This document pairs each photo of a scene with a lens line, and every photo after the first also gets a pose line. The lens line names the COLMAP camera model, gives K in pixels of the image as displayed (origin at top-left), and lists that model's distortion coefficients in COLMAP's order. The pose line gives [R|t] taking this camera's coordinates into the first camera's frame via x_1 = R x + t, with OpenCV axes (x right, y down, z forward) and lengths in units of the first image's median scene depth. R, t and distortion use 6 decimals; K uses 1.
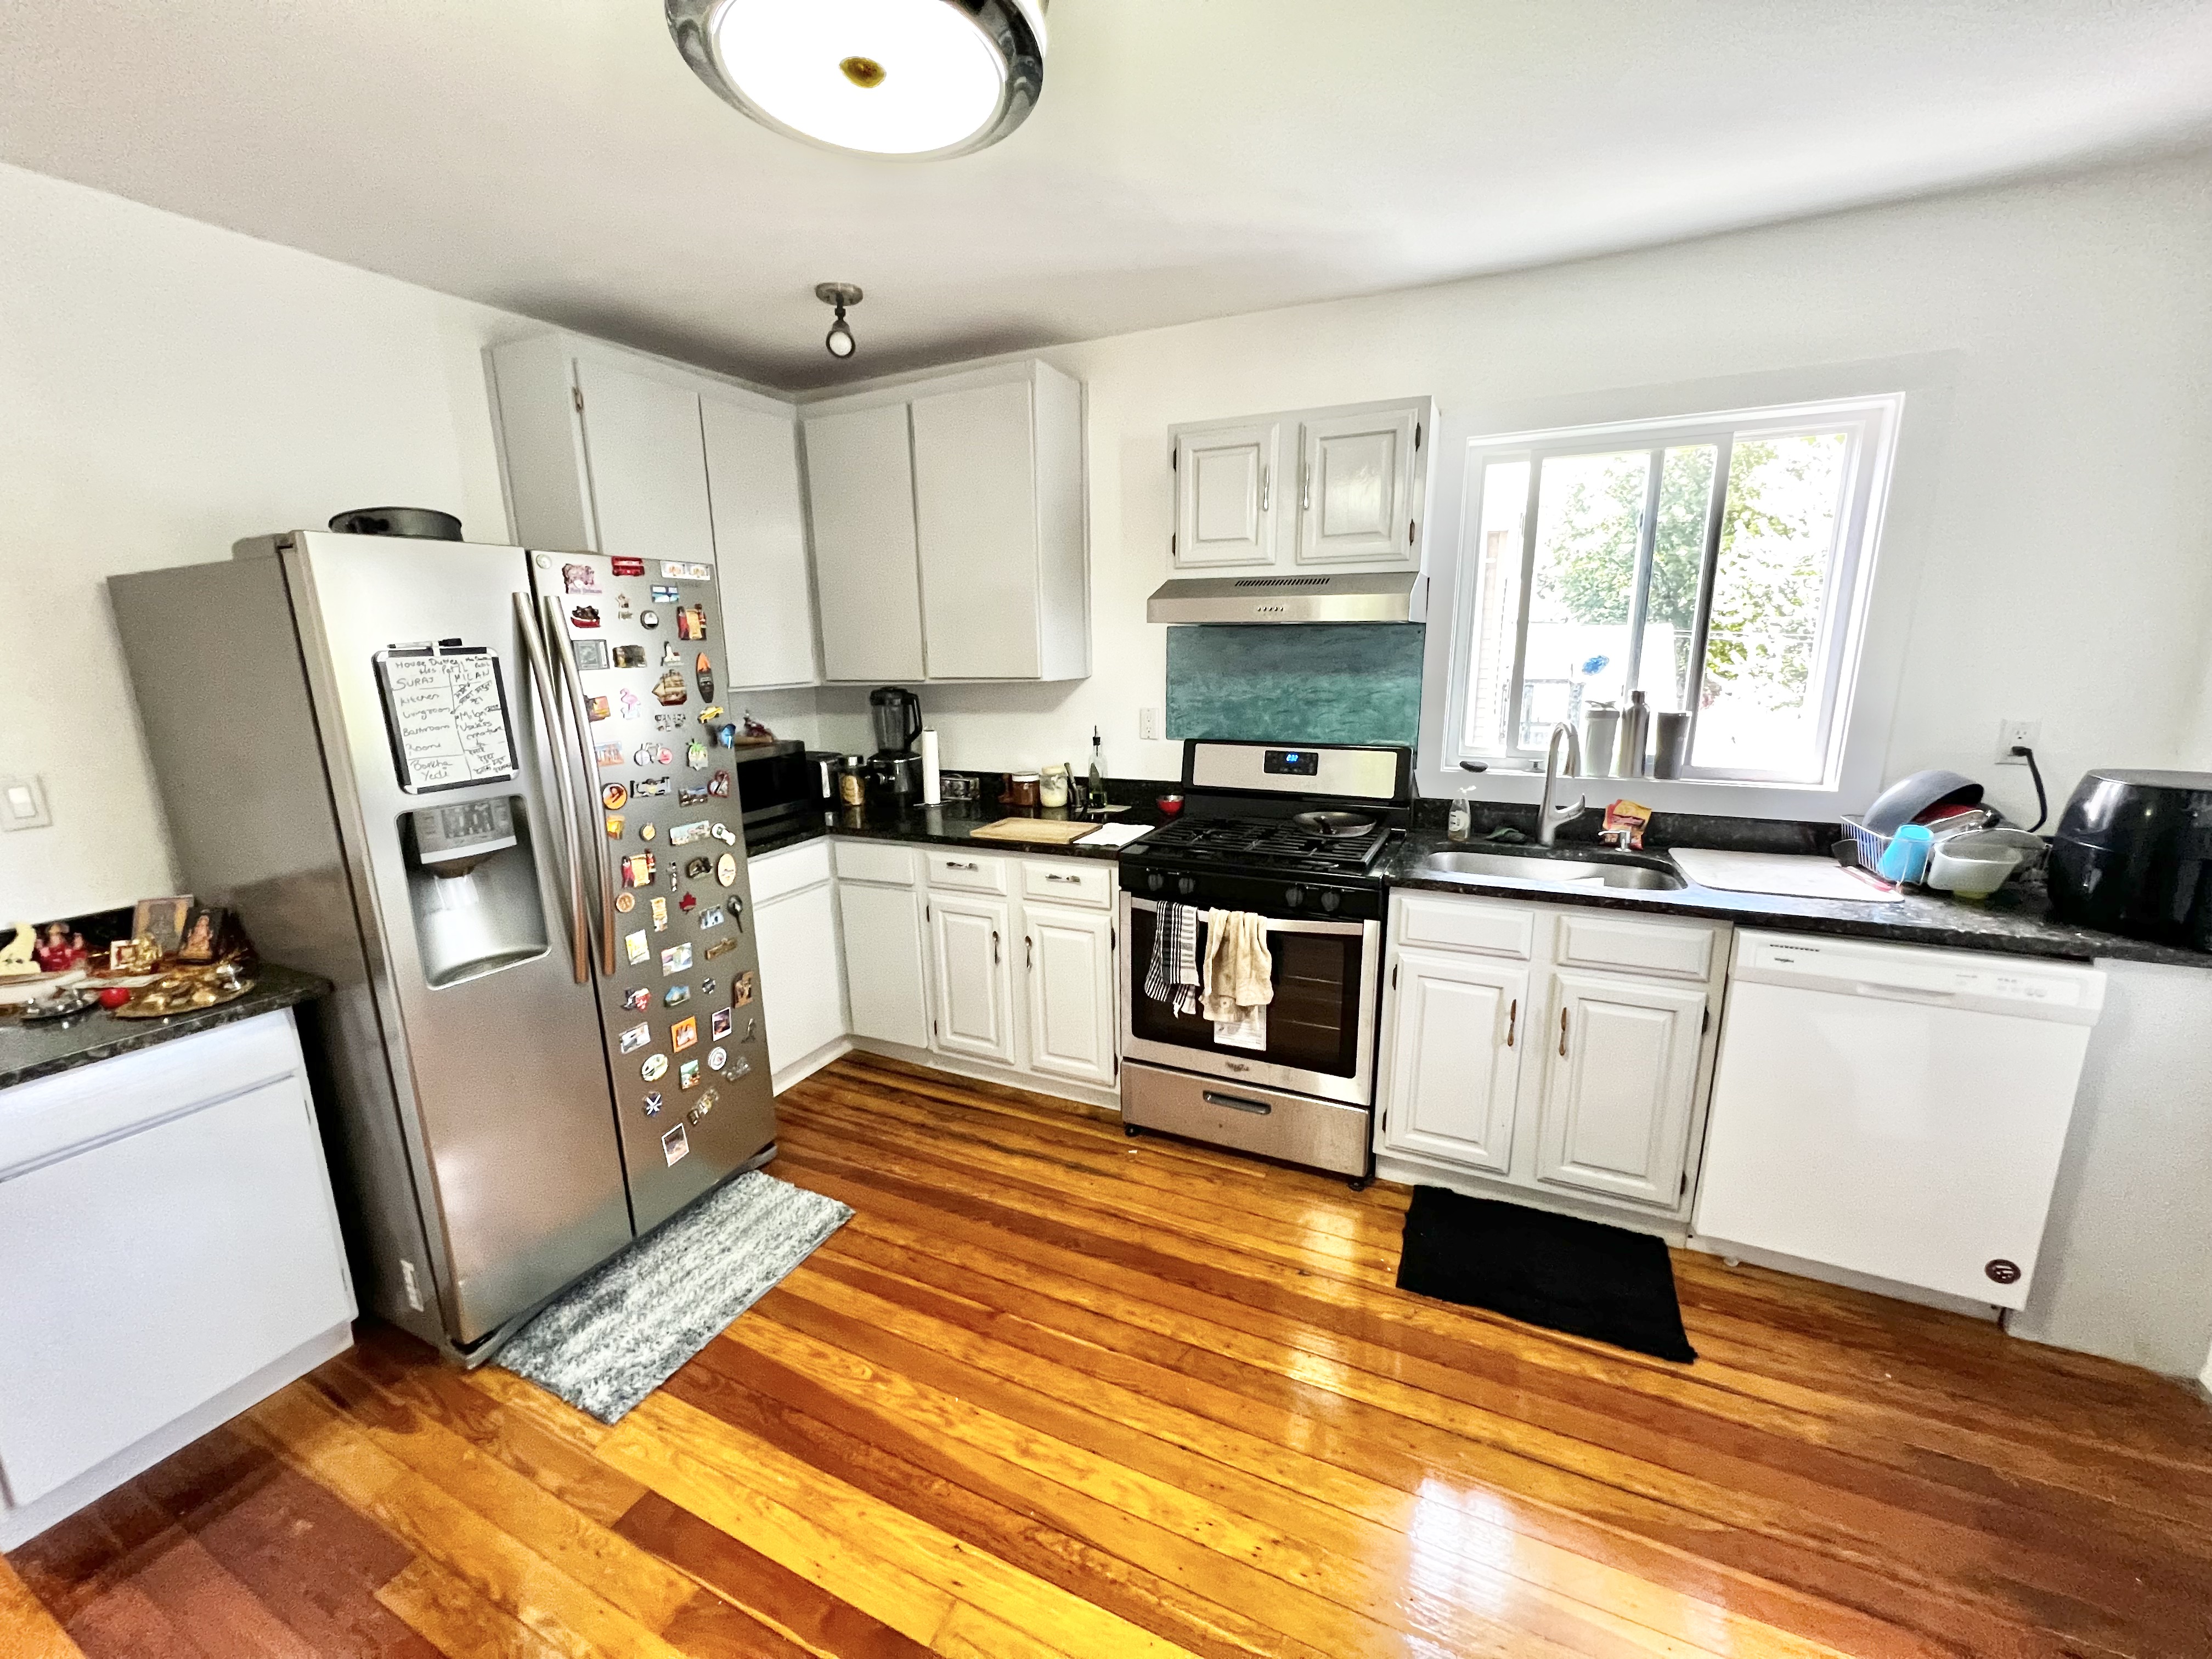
lens RADIAL K [[884.1, 0, 1102.8], [0, 884.1, 826.8], [0, 0, 1]] dist [-0.001568, 0.000158]
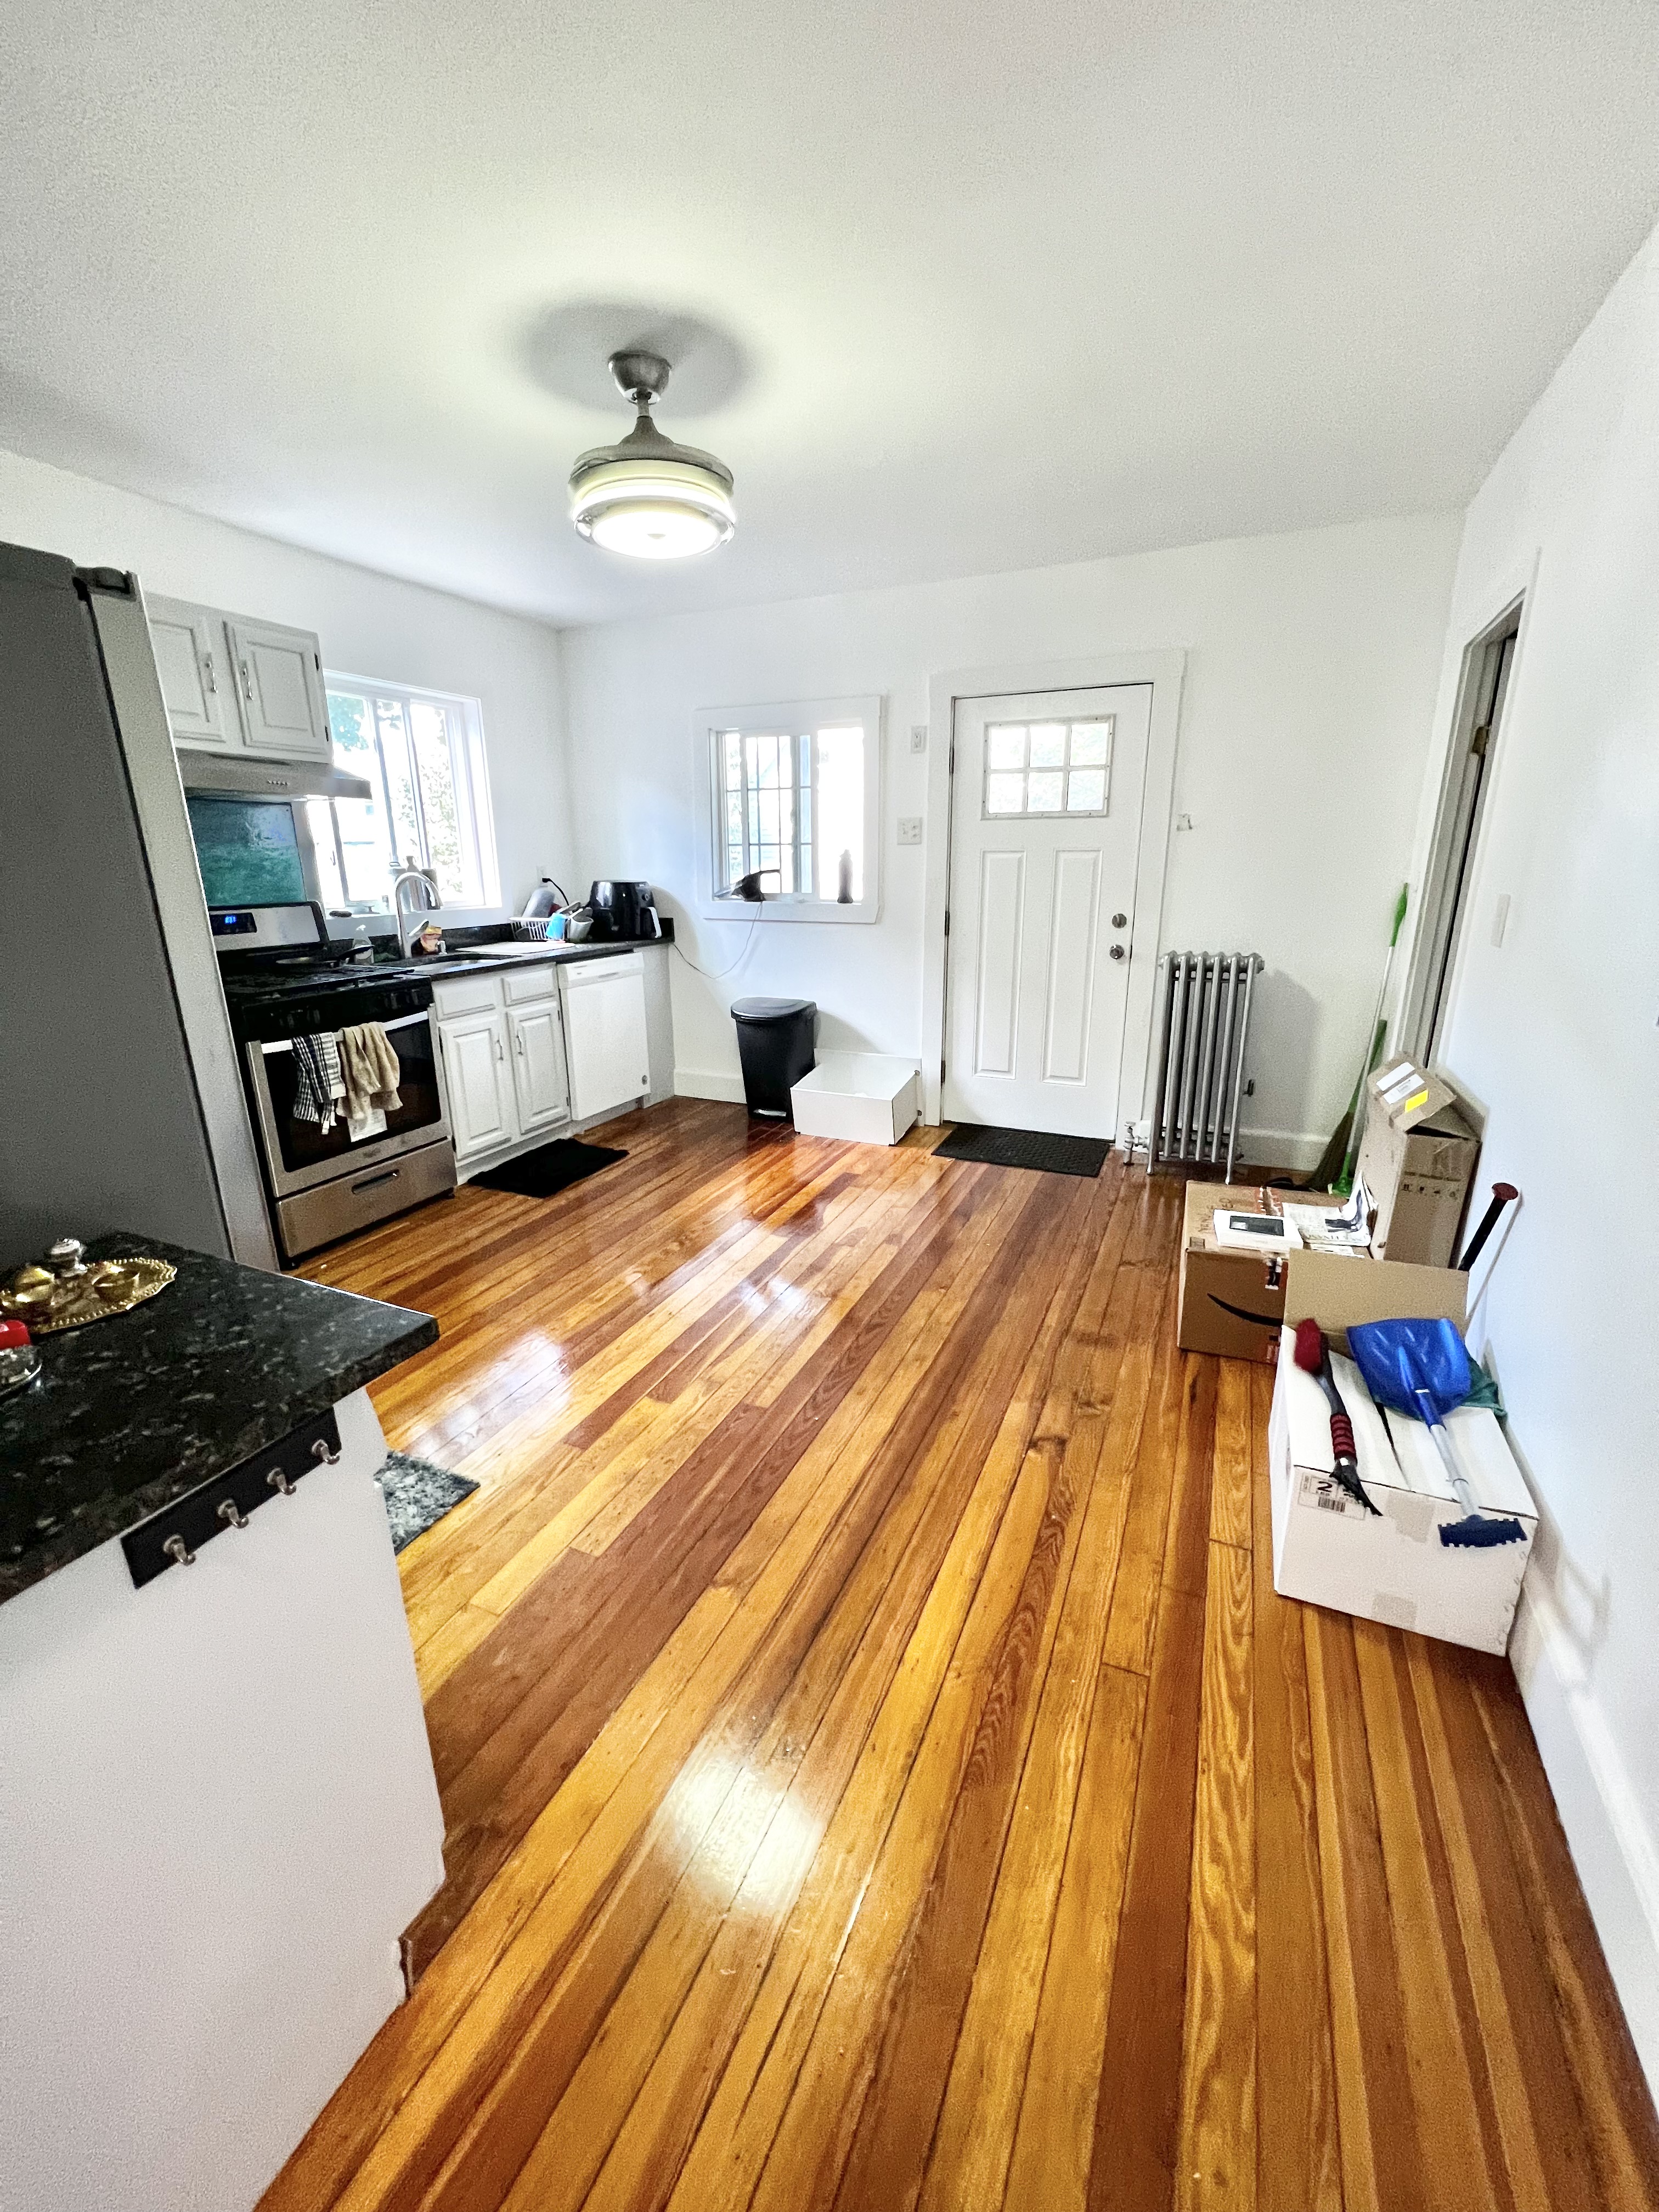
lens RADIAL K [[884.1, 0, 833.1], [0, 884.1, 1103.3], [0, 0, 1]] dist [-0.001568, 0.000158]
pose [[-0.027386, -0.261493, 0.964817, -1.219539], [0.209424, 0.942259, 0.261324, 0.011778], [-0.977441, 0.209212, 0.028958, 0.336563]]
